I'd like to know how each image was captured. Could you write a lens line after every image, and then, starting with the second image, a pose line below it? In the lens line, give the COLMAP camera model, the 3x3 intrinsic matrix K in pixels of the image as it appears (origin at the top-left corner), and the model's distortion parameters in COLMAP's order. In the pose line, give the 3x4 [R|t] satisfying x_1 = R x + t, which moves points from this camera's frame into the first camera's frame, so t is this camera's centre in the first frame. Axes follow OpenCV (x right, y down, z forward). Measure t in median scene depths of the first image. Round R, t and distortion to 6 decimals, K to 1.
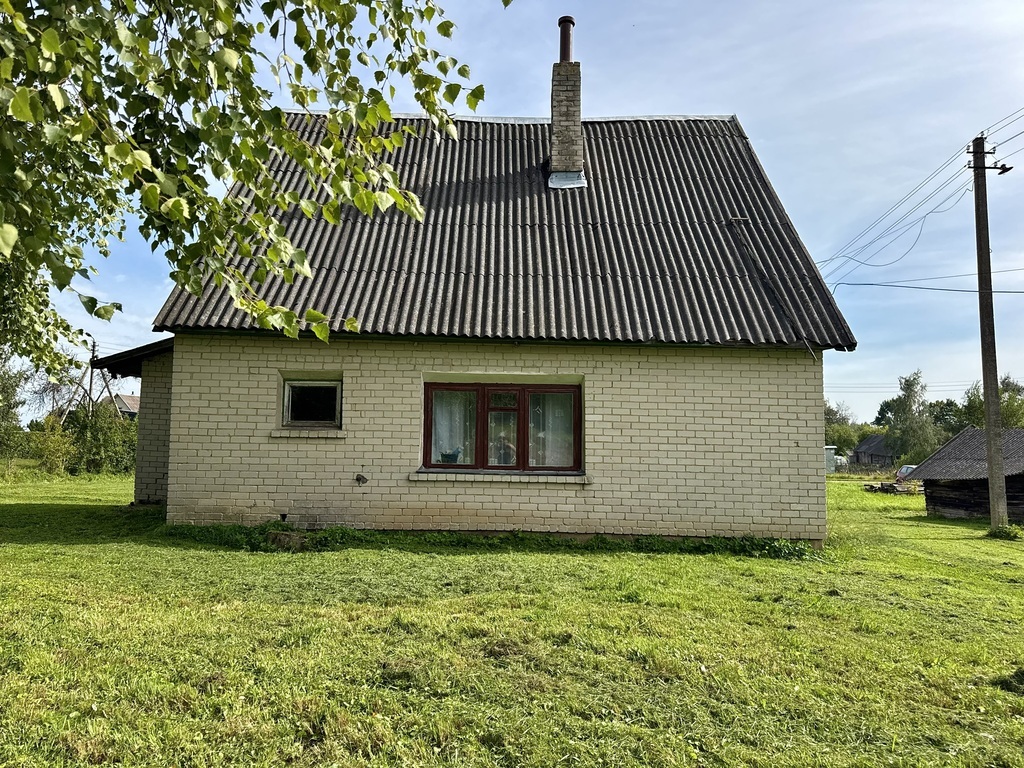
lens RADIAL K [[732.4, 0, 512.0], [0, 732.4, 384.0], [0, 0, 1]] dist [0.067220, -0.076128]
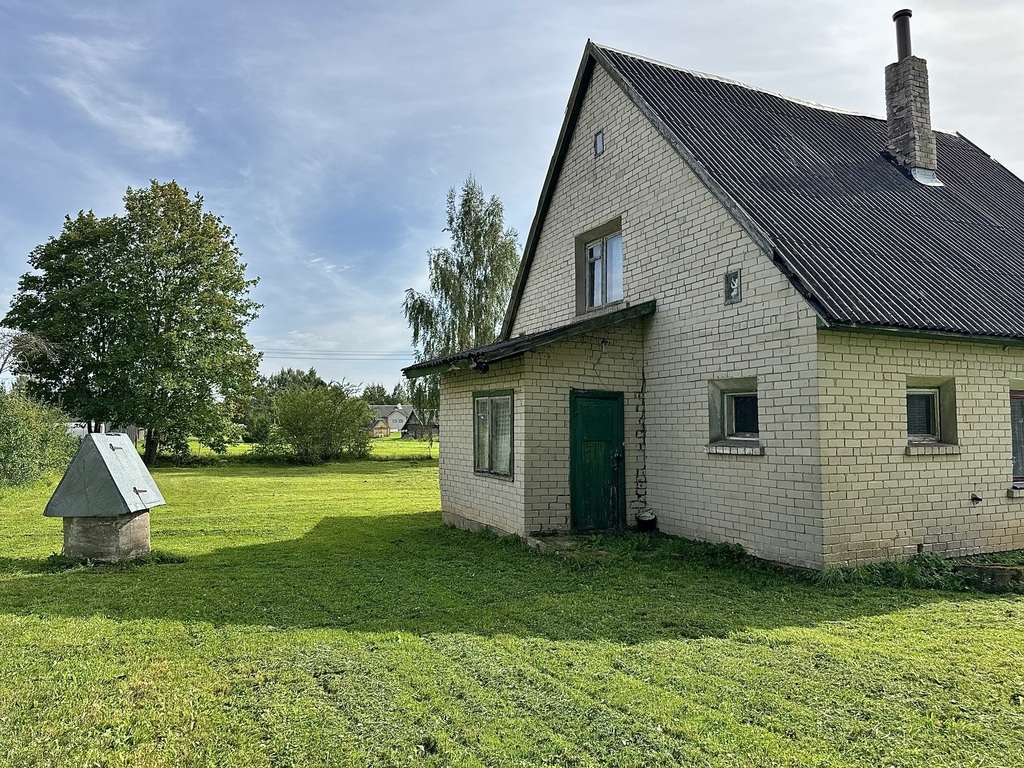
lens RADIAL K [[714.0, 0, 512.0], [0, 714.0, 384.0], [0, 0, 1]] dist [0.080577, -0.066642]
pose [[0.905991, 0.004039, 0.423277, -1.082371], [-0.019140, 0.999323, 0.031431, -0.027293], [-0.422864, -0.036578, 0.905455, 0.434605]]
